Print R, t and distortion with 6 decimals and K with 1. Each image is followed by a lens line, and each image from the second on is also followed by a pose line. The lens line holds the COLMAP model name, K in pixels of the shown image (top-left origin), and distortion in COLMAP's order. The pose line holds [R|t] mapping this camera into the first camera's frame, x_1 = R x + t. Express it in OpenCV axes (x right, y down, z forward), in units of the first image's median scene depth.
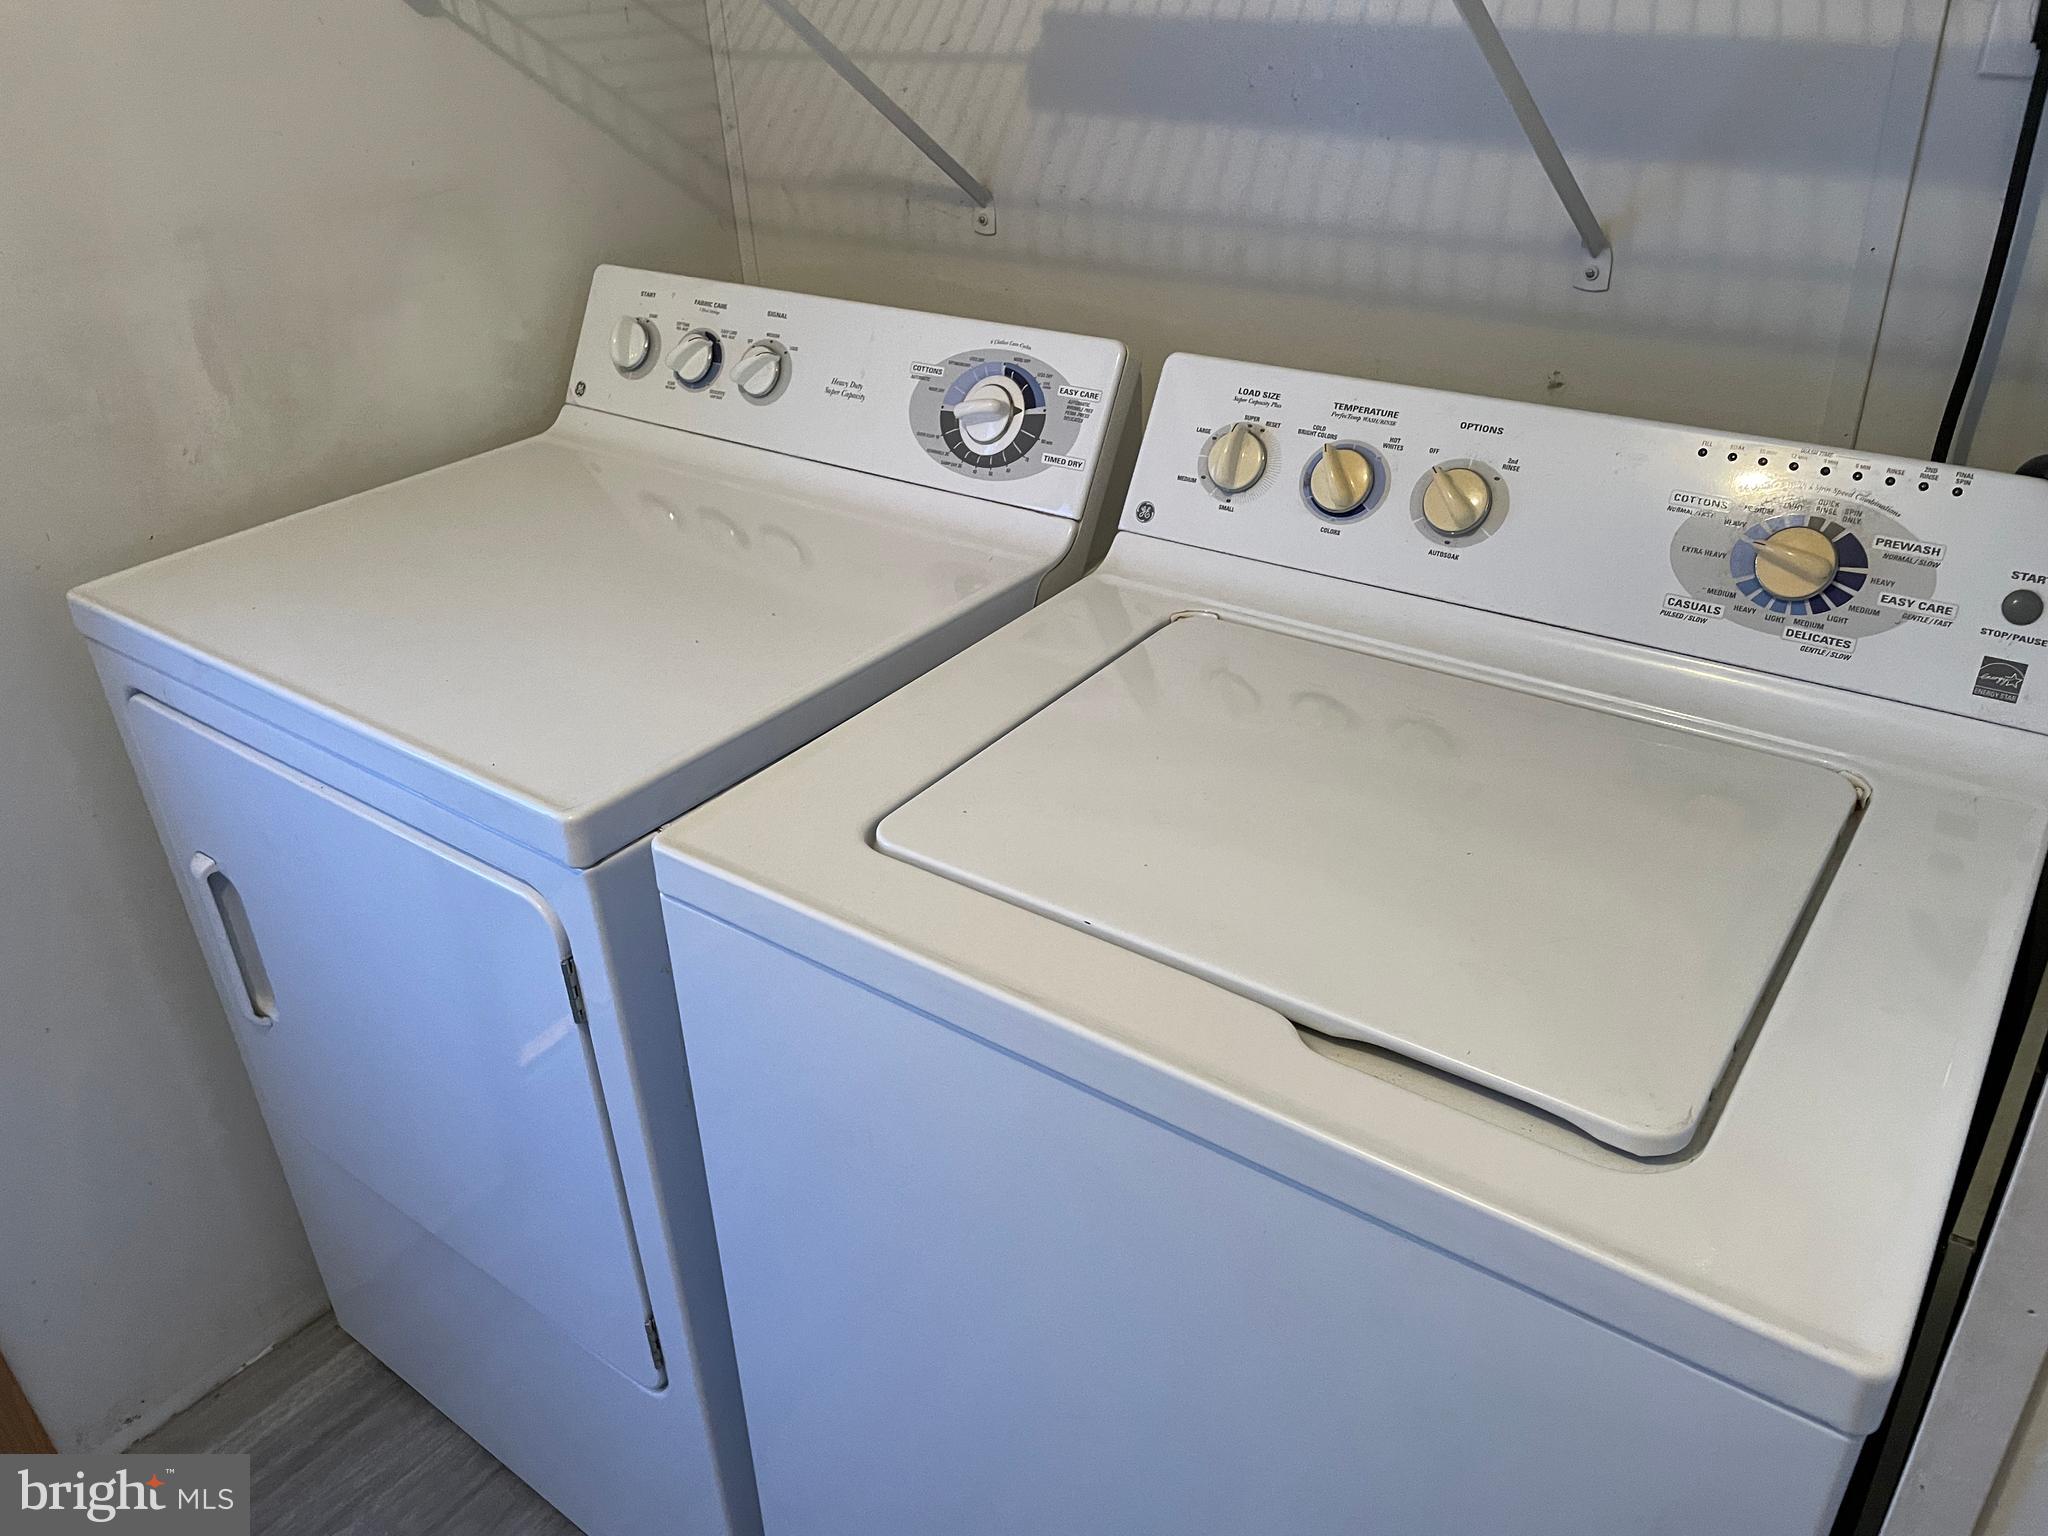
lens RADIAL K [[1545.6, 0, 1005.2], [0, 1545.6, 772.1], [0, 0, 1]] dist [0.052887, -0.082532]
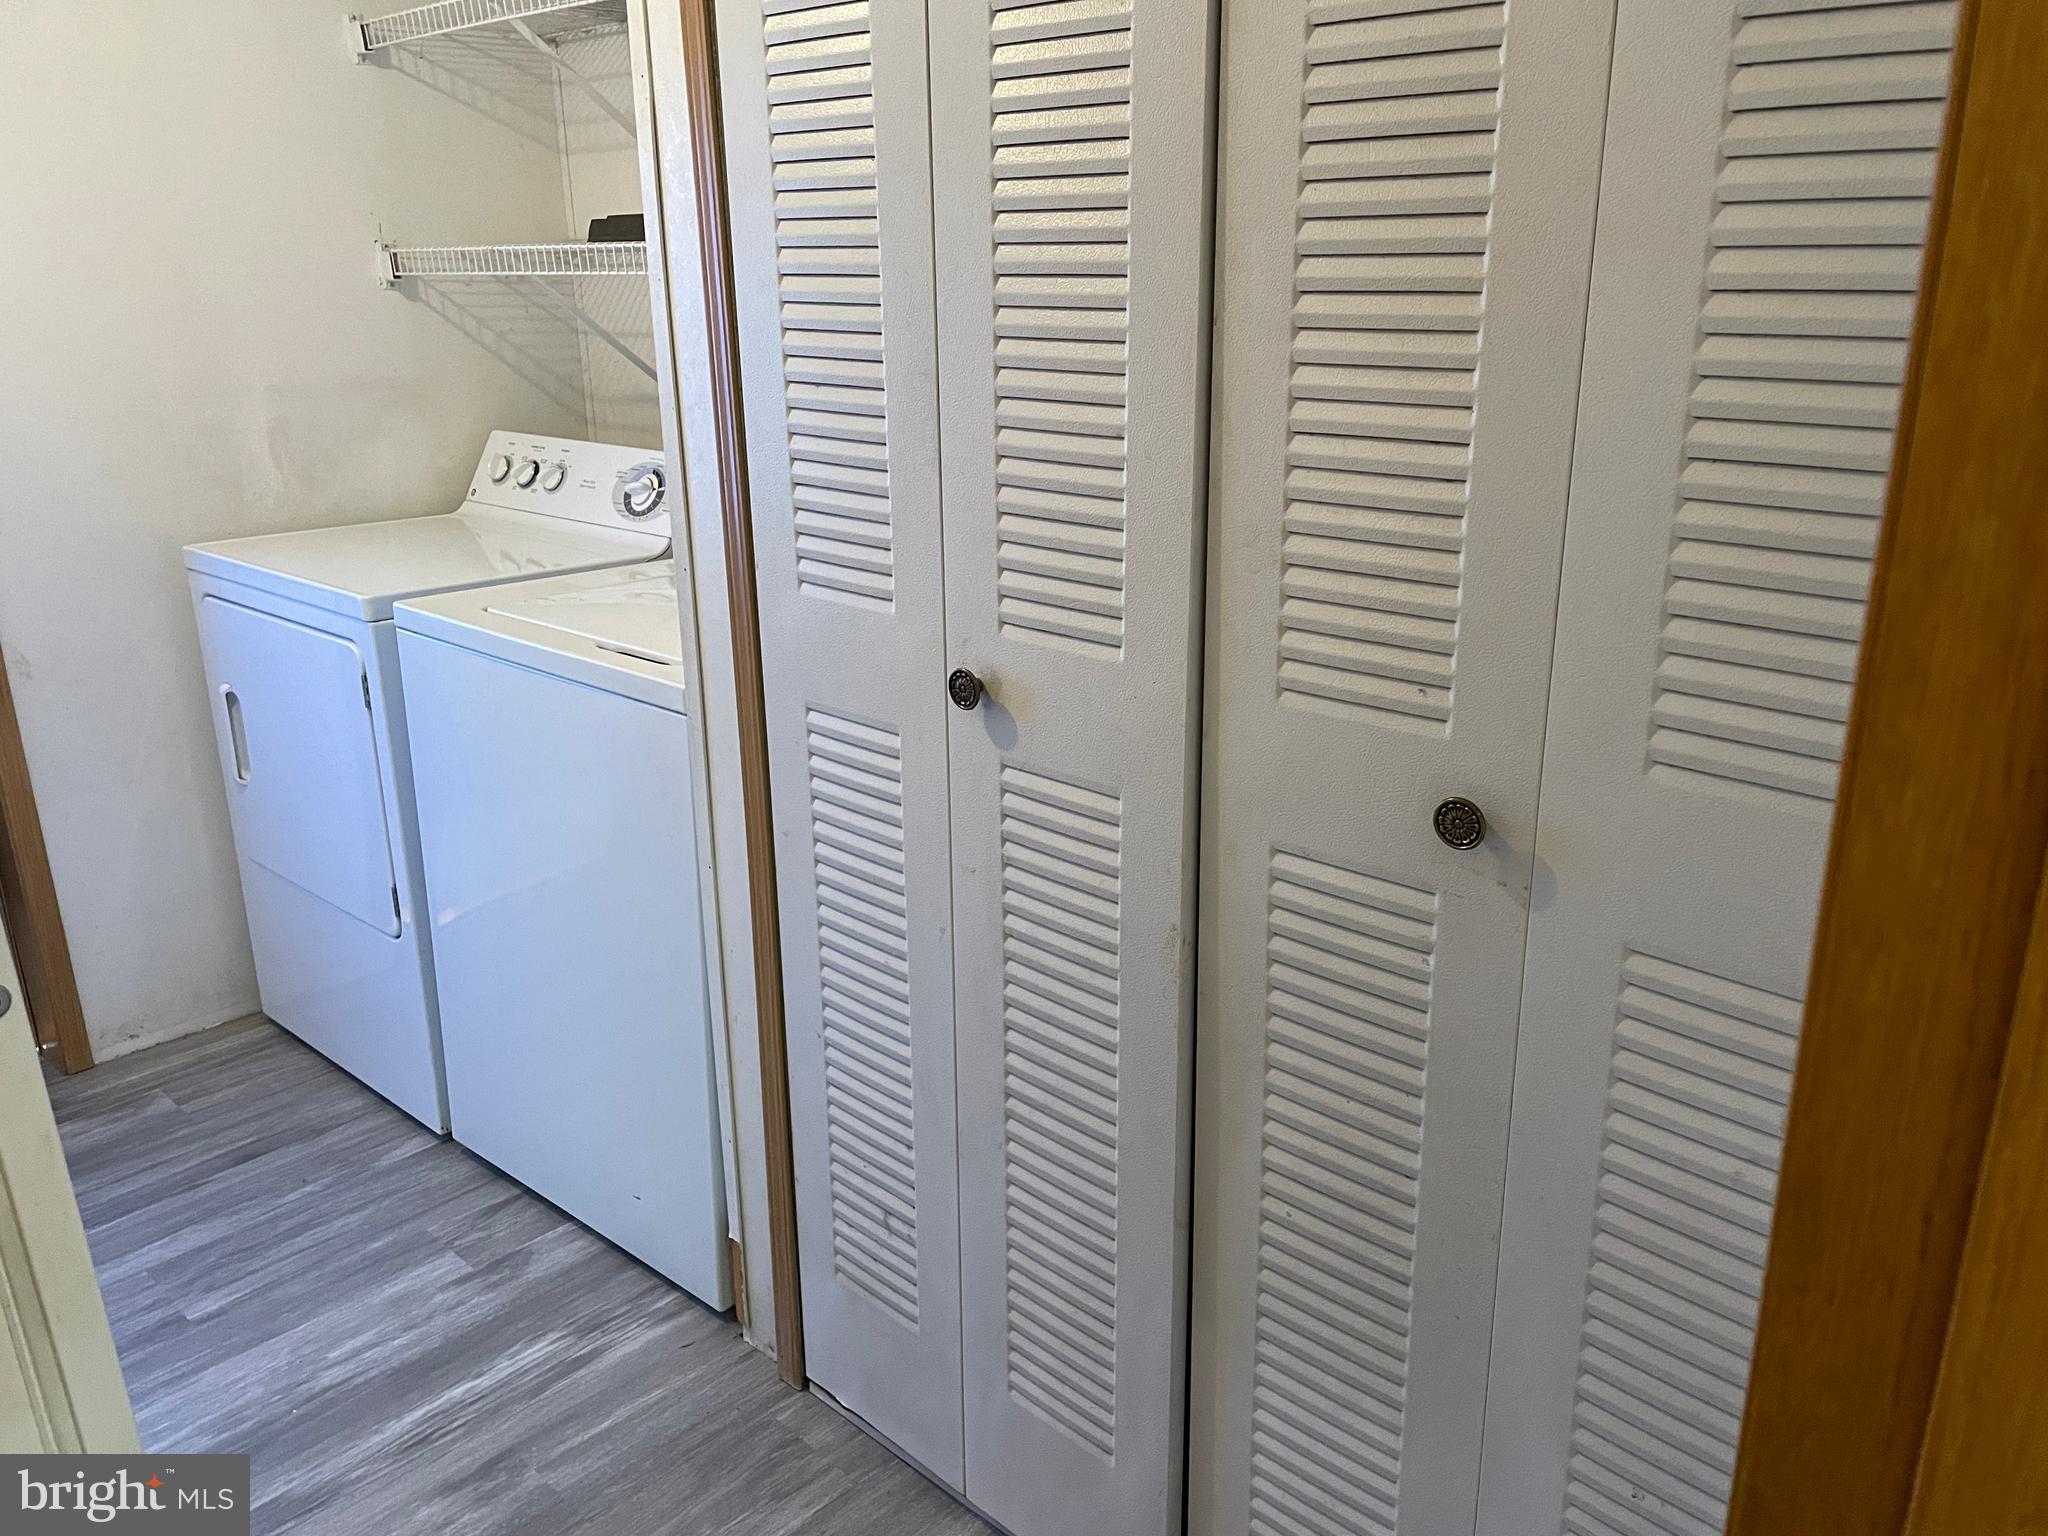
lens RADIAL K [[1545.6, 0, 1035.7], [0, 1545.6, 771.4], [0, 0, 1]] dist [0.052887, -0.082532]
pose [[0.996493, 0.061846, -0.056364, 0.570841], [-0.072118, 0.976381, -0.203667, 0.448271], [0.042437, 0.207017, 0.977416, -0.786195]]
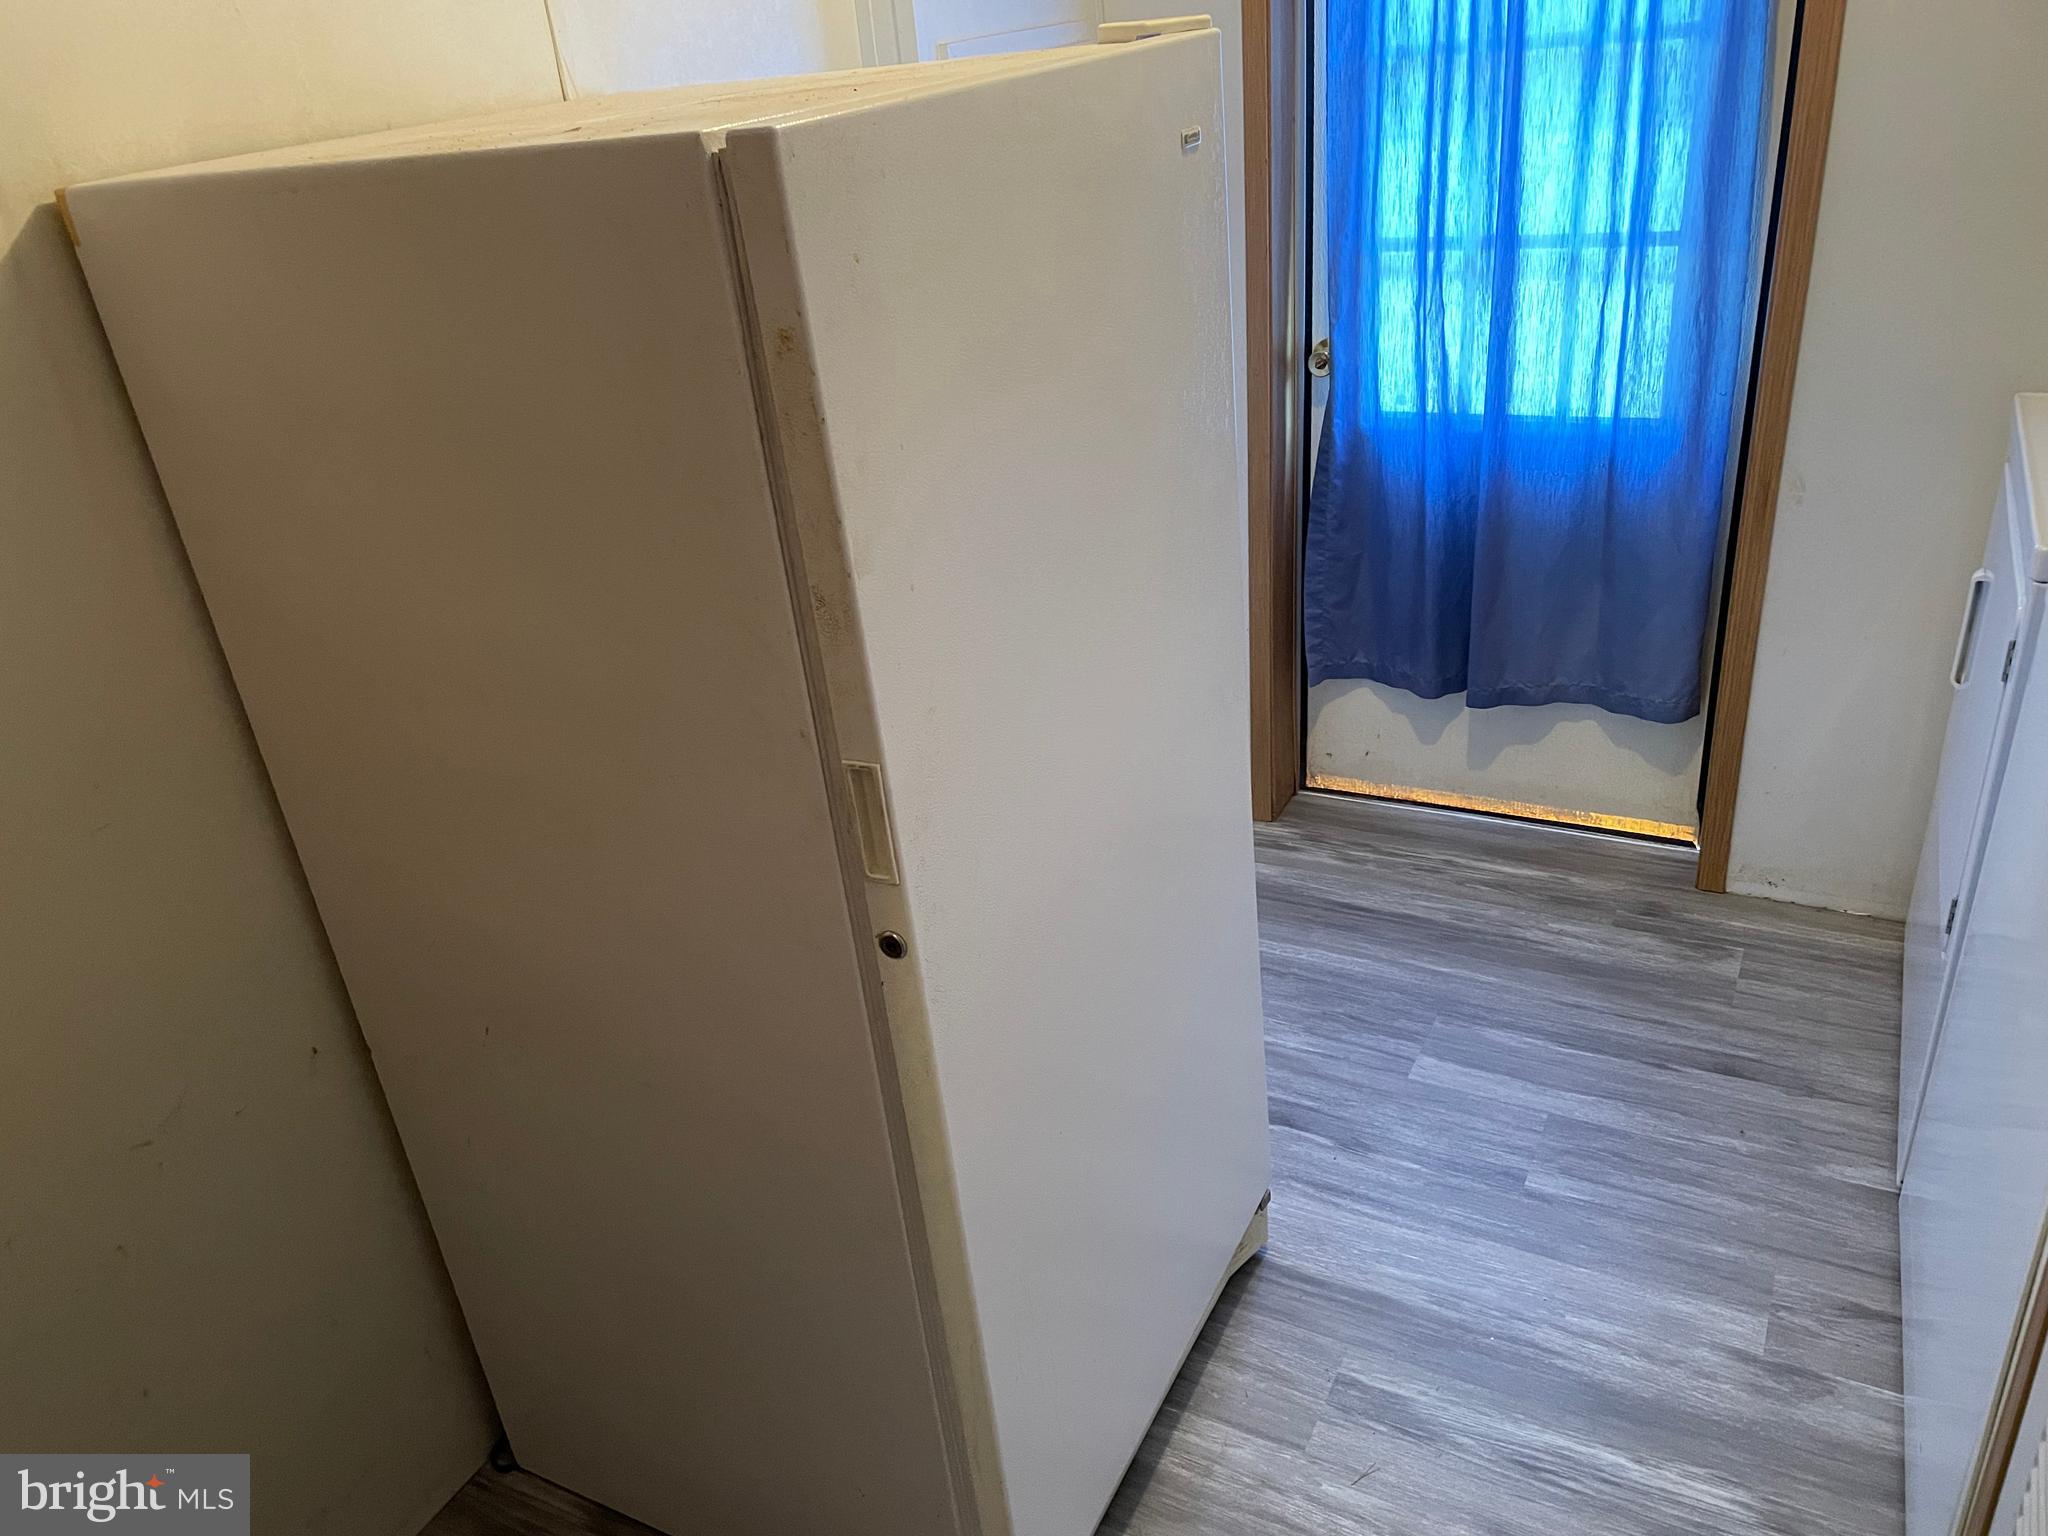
lens RADIAL K [[1545.6, 0, 1013.4], [0, 1545.6, 764.4], [0, 0, 1]] dist [0.052887, -0.082532]
pose [[0.179346, 0.468599, -0.865014, 0.732446], [-0.421608, 0.831044, 0.362784, 0.053533], [0.888866, 0.299633, 0.346610, -0.361285]]
